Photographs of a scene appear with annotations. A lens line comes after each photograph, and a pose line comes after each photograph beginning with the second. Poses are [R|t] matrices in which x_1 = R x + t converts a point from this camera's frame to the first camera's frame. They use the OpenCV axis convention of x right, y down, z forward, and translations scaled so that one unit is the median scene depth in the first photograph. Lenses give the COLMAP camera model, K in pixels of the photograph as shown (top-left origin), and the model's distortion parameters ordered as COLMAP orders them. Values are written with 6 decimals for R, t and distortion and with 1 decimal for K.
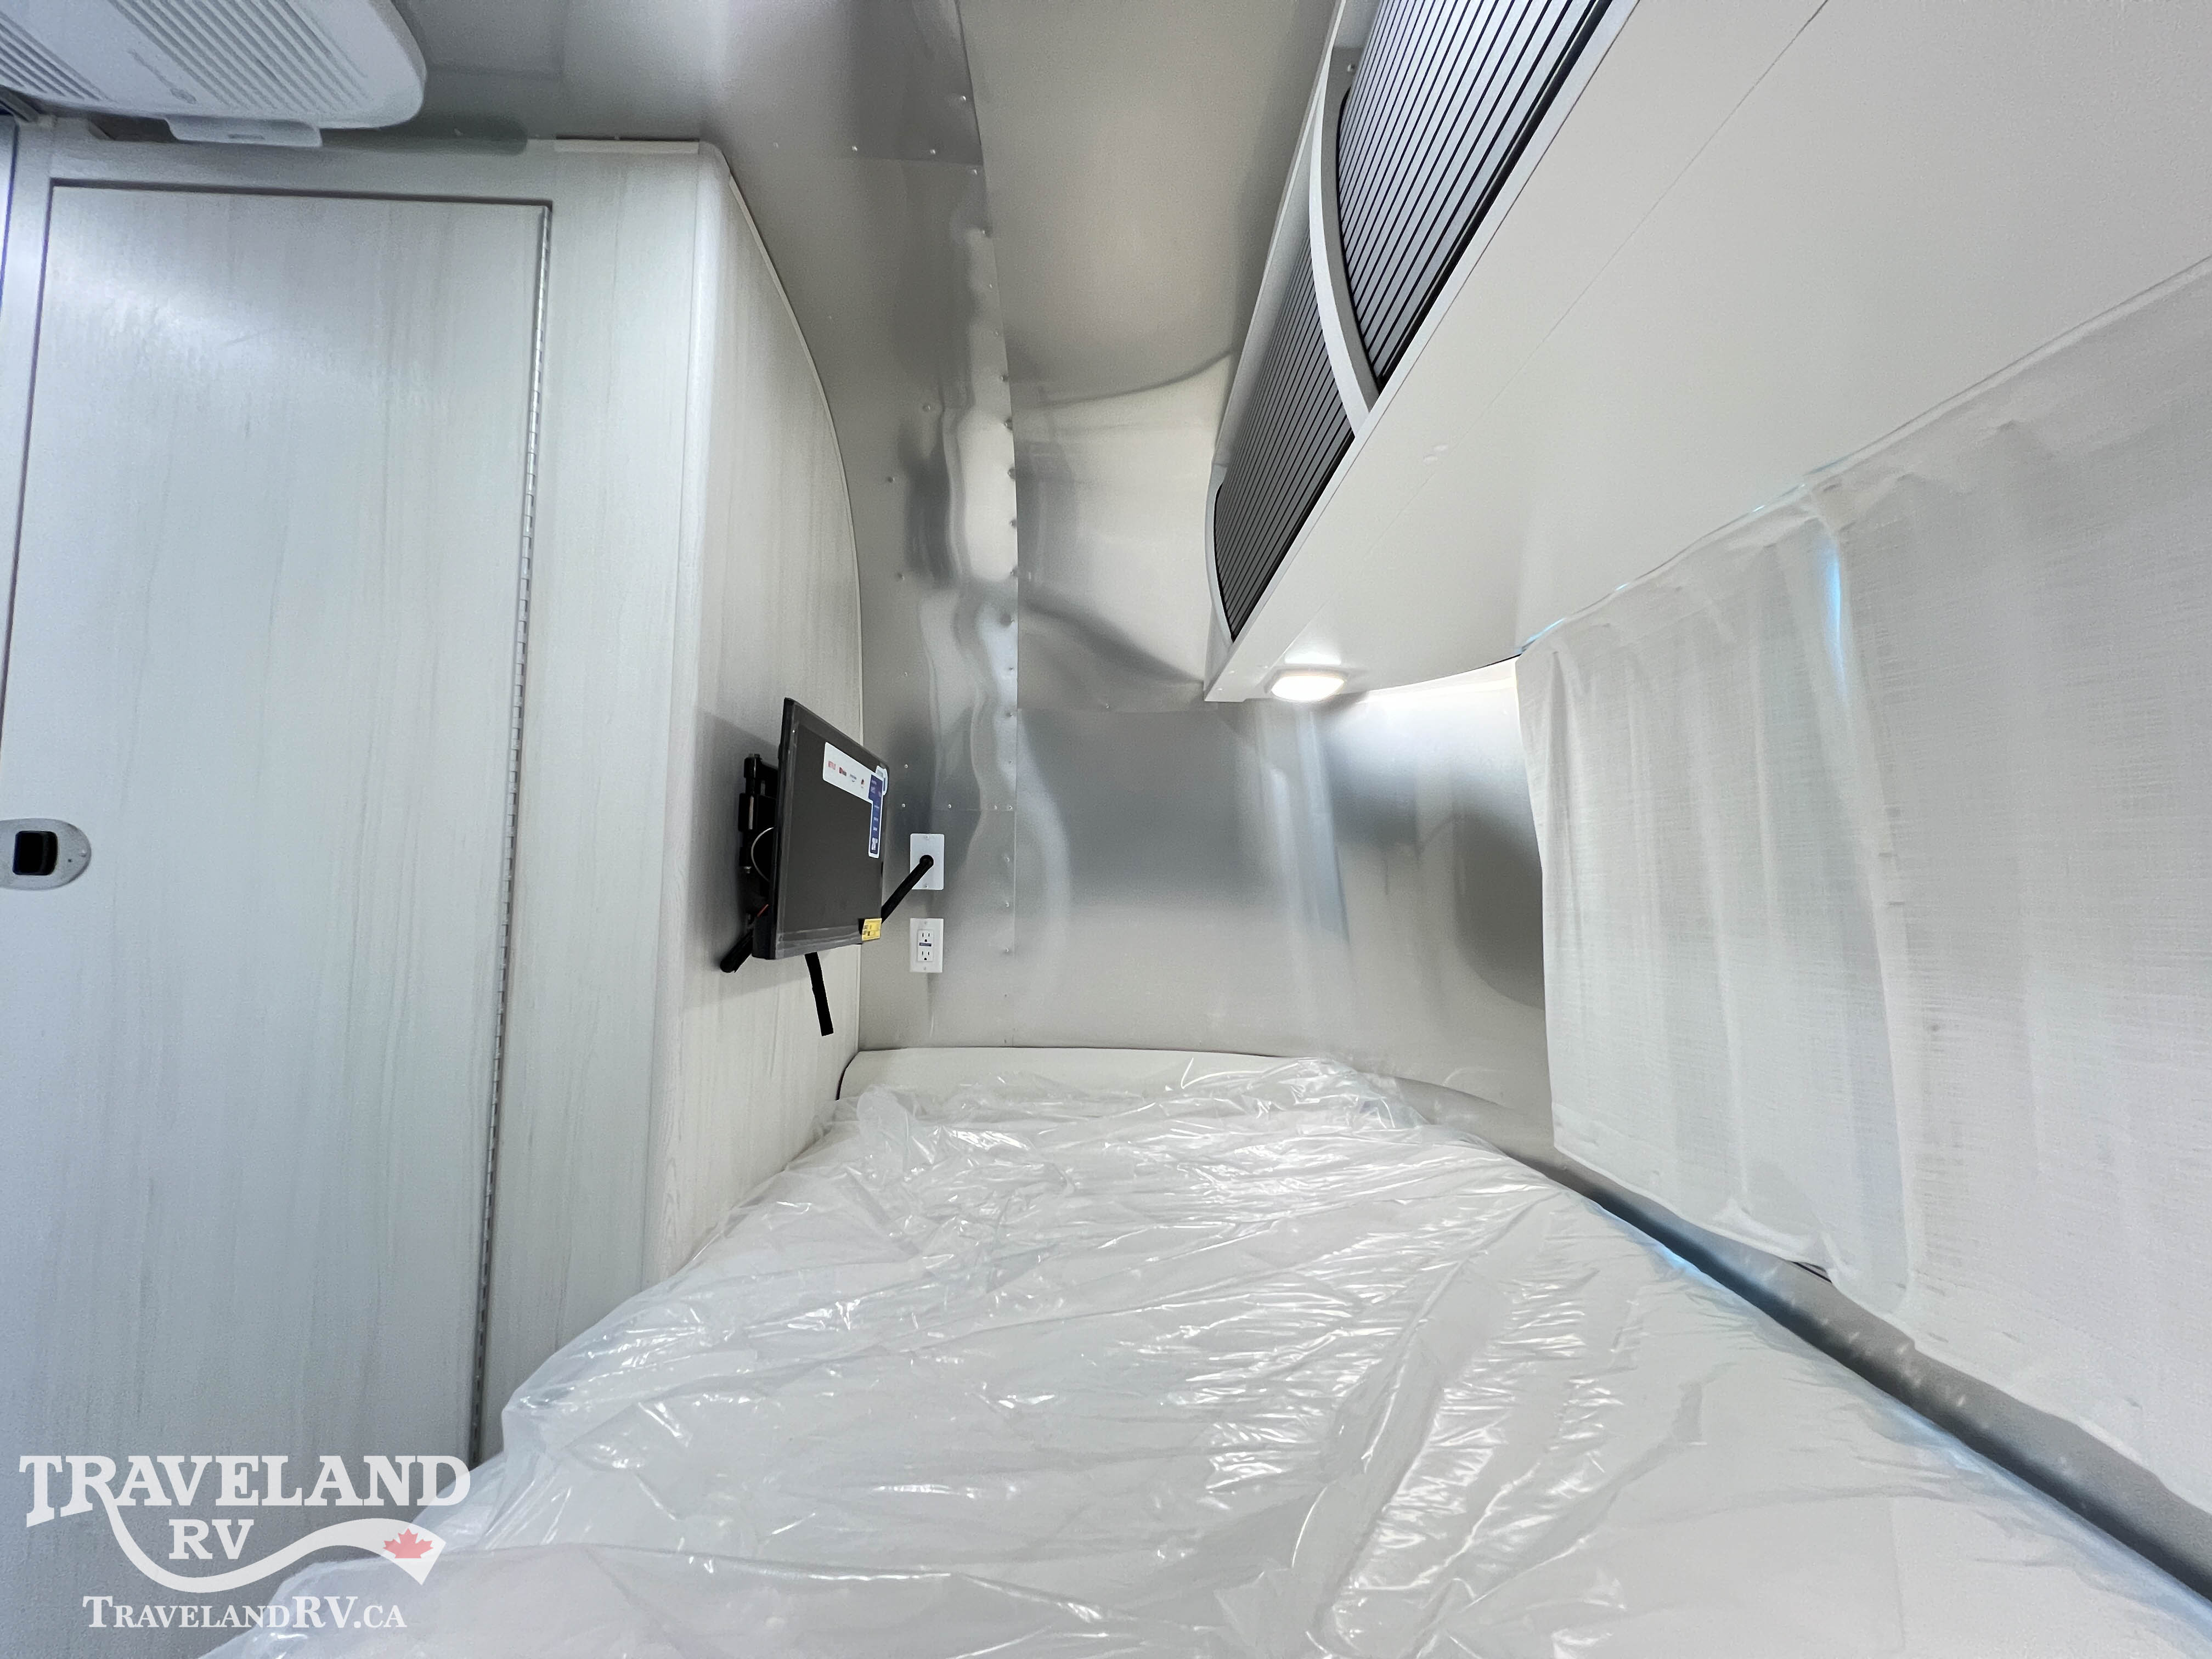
lens RADIAL K [[882.4, 0, 1122.2], [0, 882.4, 819.5], [0, 0, 1]] dist [-0.001726, 0.000398]
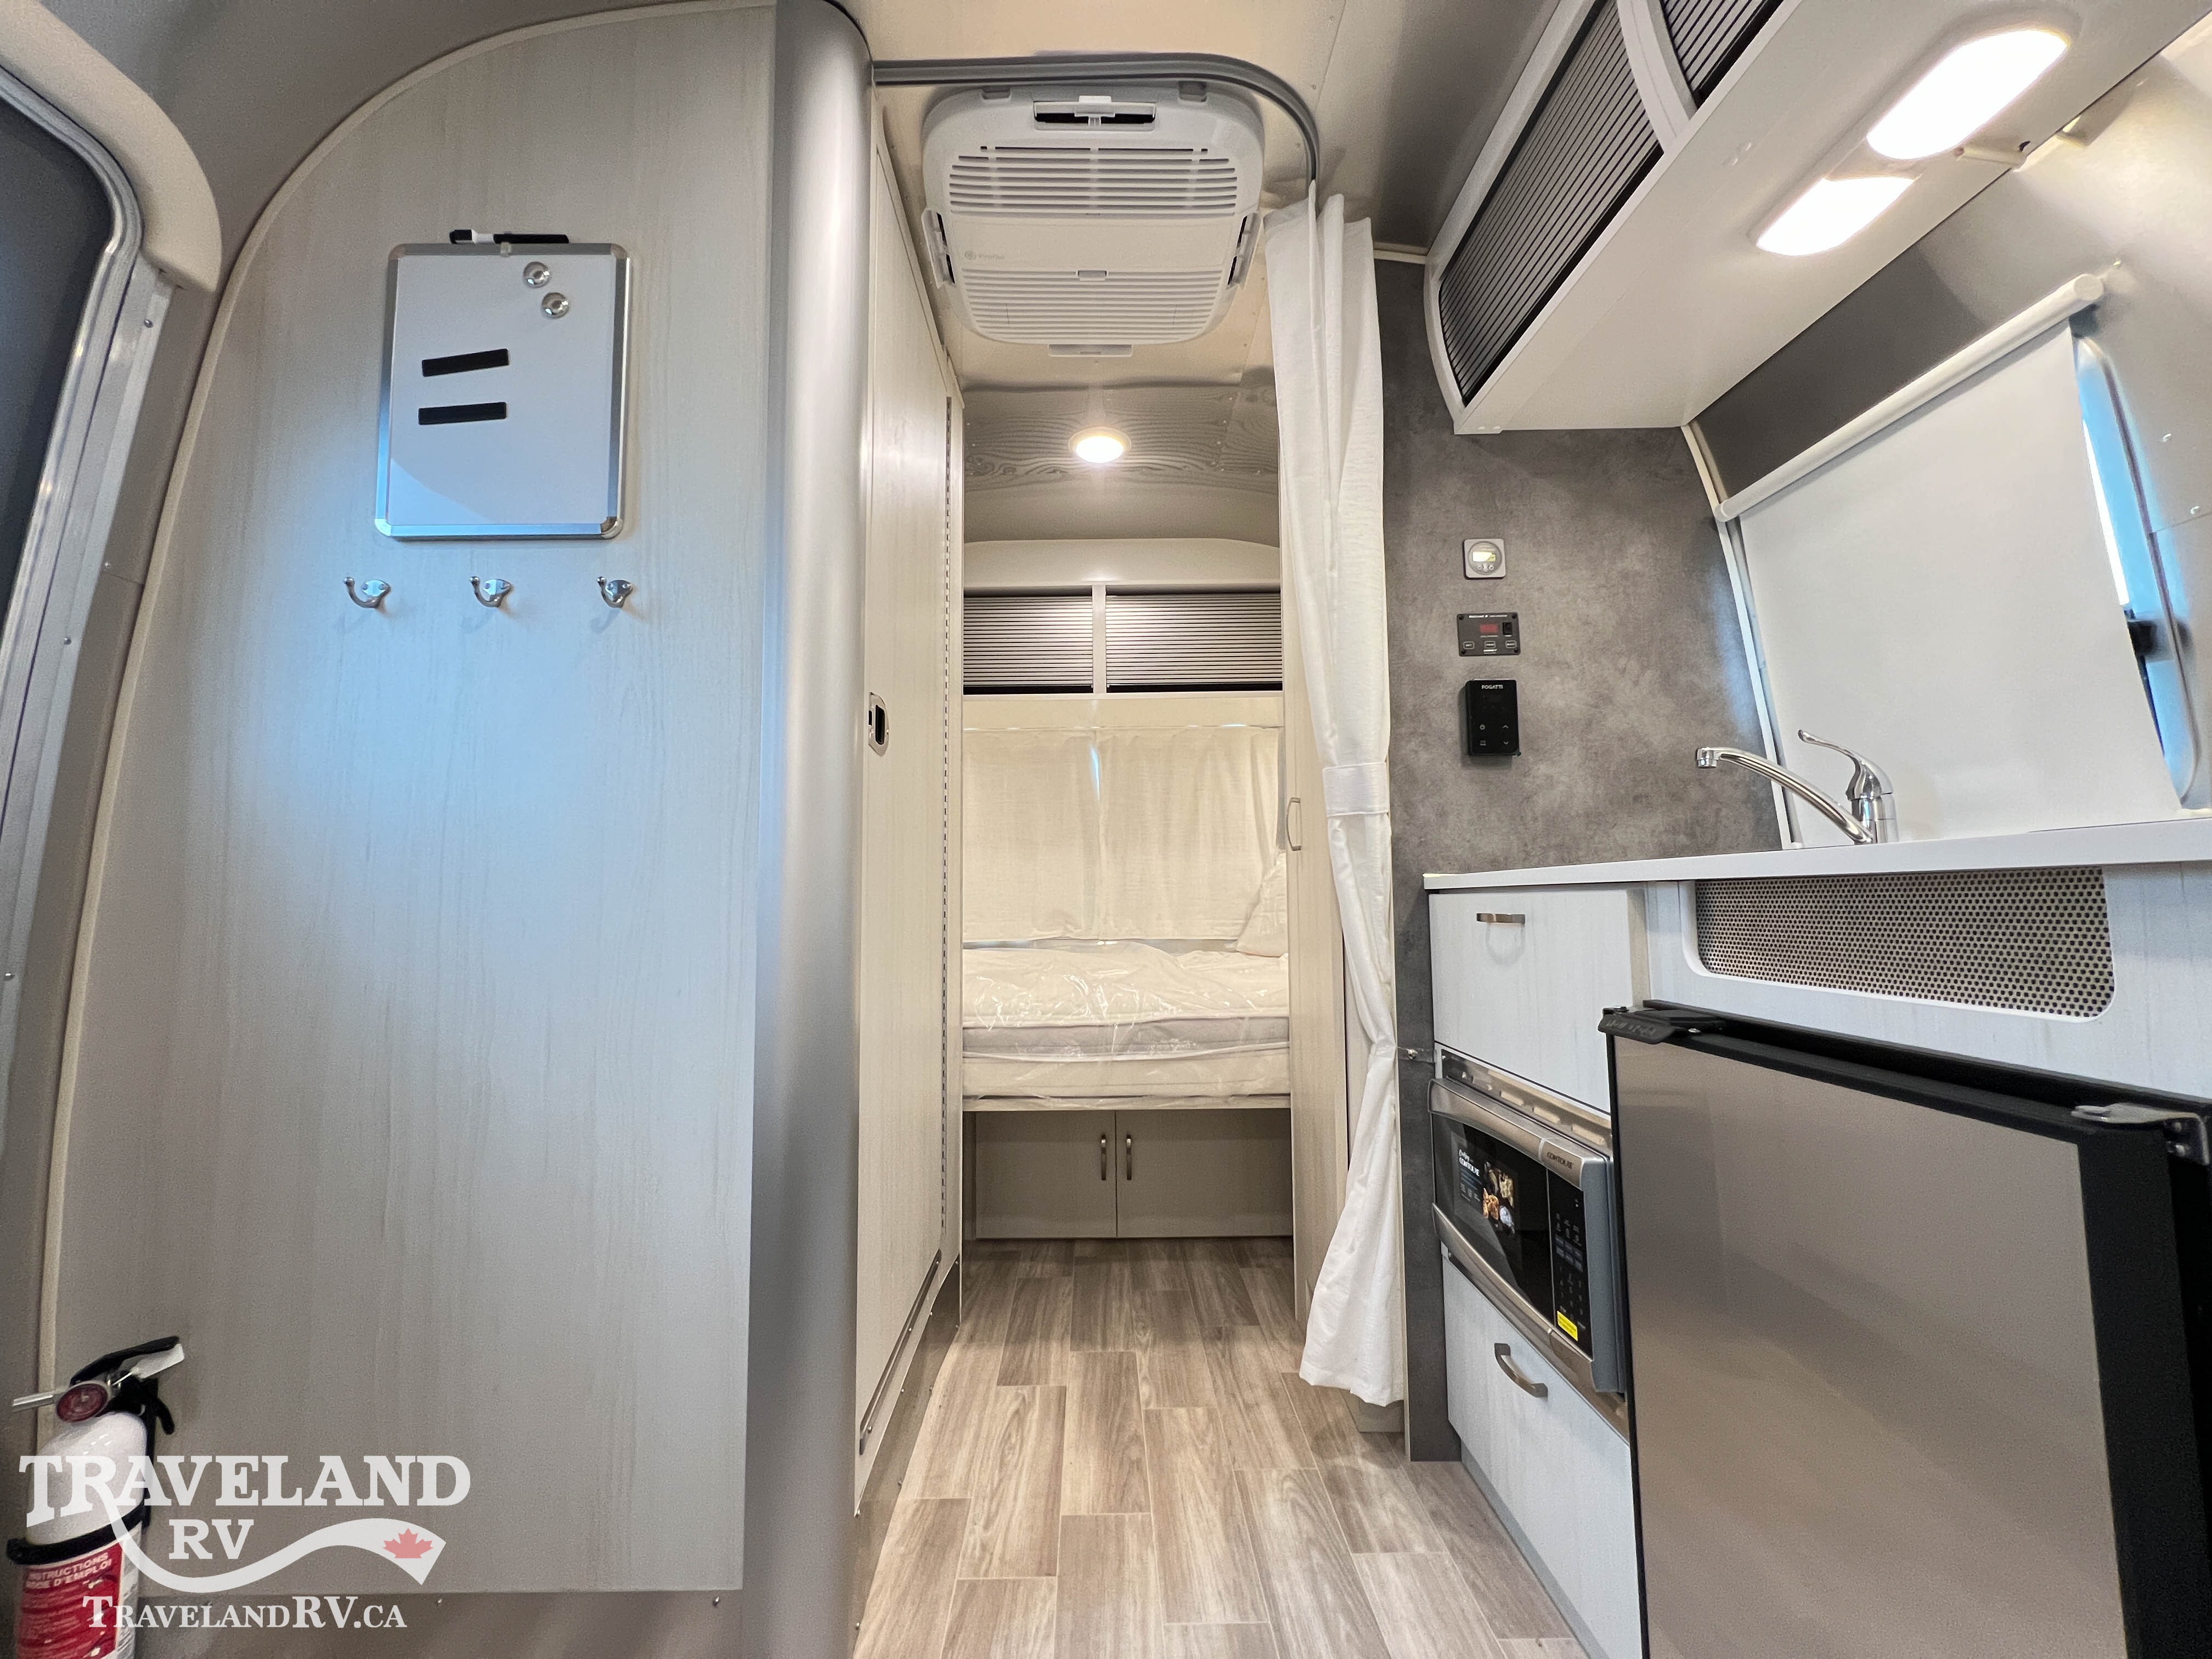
lens RADIAL K [[882.4, 0, 1102.0], [0, 882.4, 826.0], [0, 0, 1]] dist [-0.001726, 0.000398]
pose [[0.021032, 0.065560, 0.997627, -2.422857], [-0.055114, 0.996406, -0.064318, 0.237942], [-0.998259, -0.053630, 0.024570, 0.657354]]
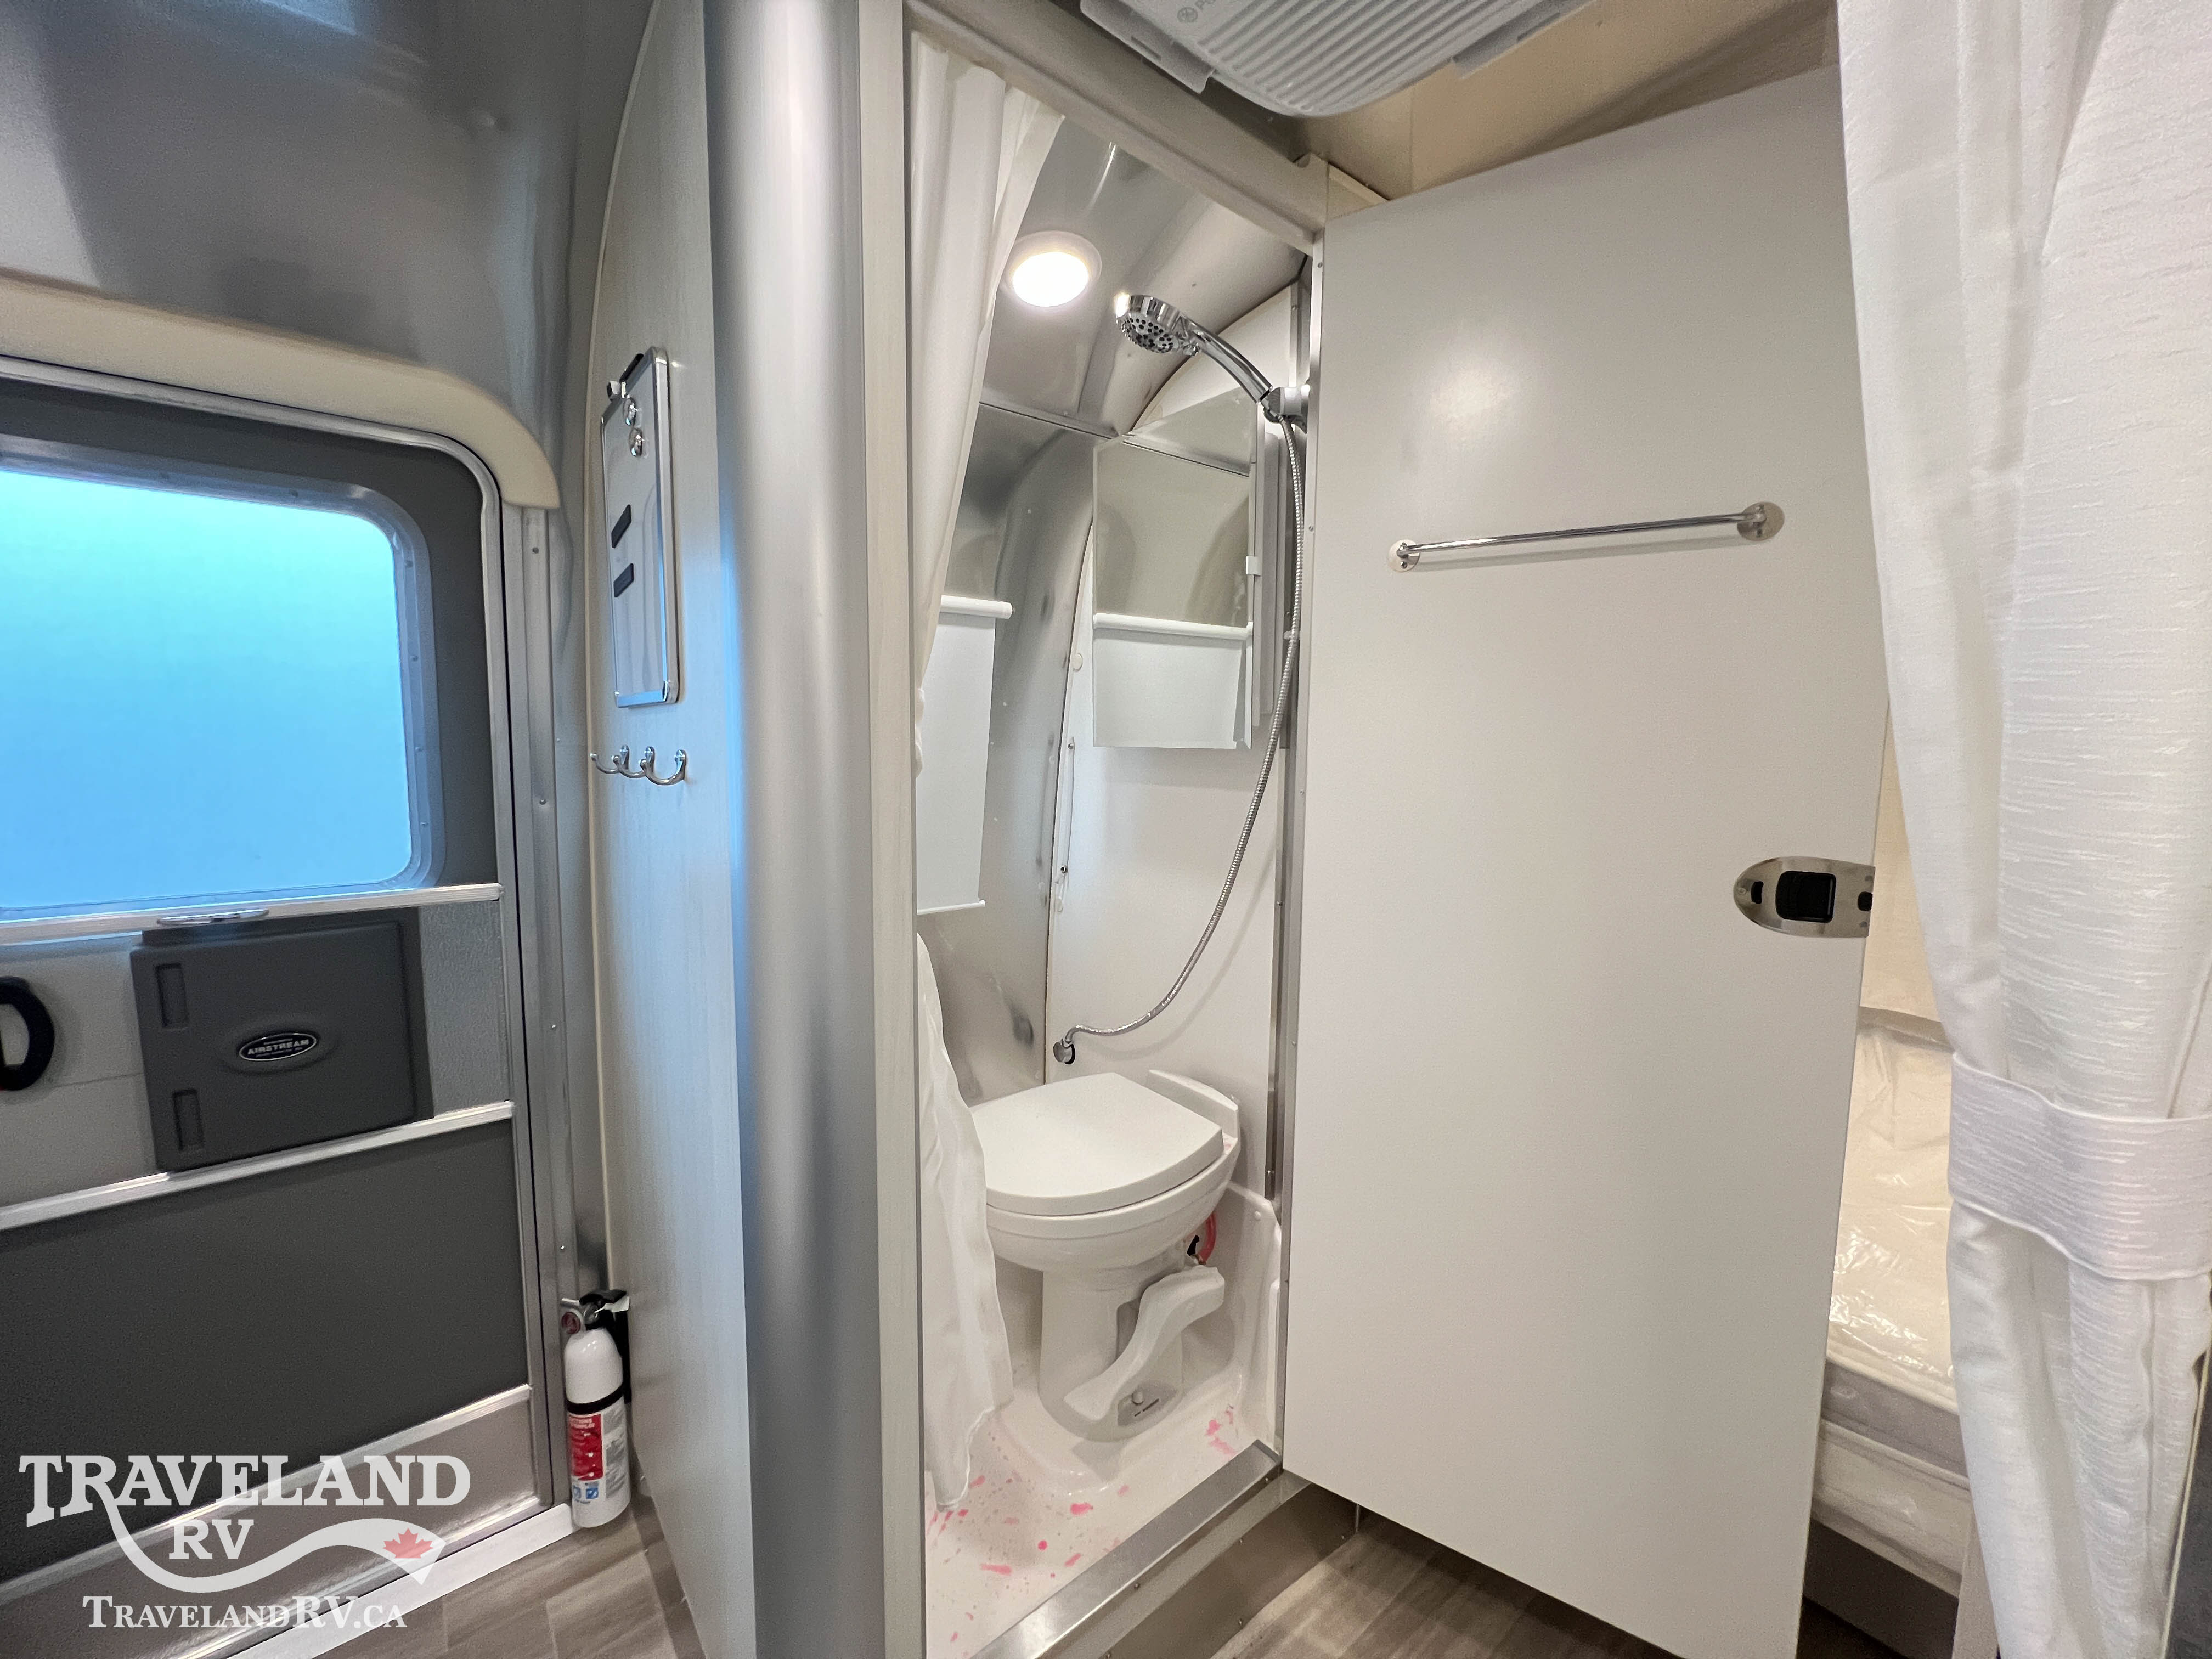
lens RADIAL K [[882.4, 0, 1099.1], [0, 882.4, 826.4], [0, 0, 1]] dist [-0.001726, 0.000398]
pose [[0.793408, -0.068509, 0.604823, -1.648282], [-0.034358, 0.987021, 0.156871, -0.163652], [-0.607720, -0.145243, 0.780756, 0.252496]]
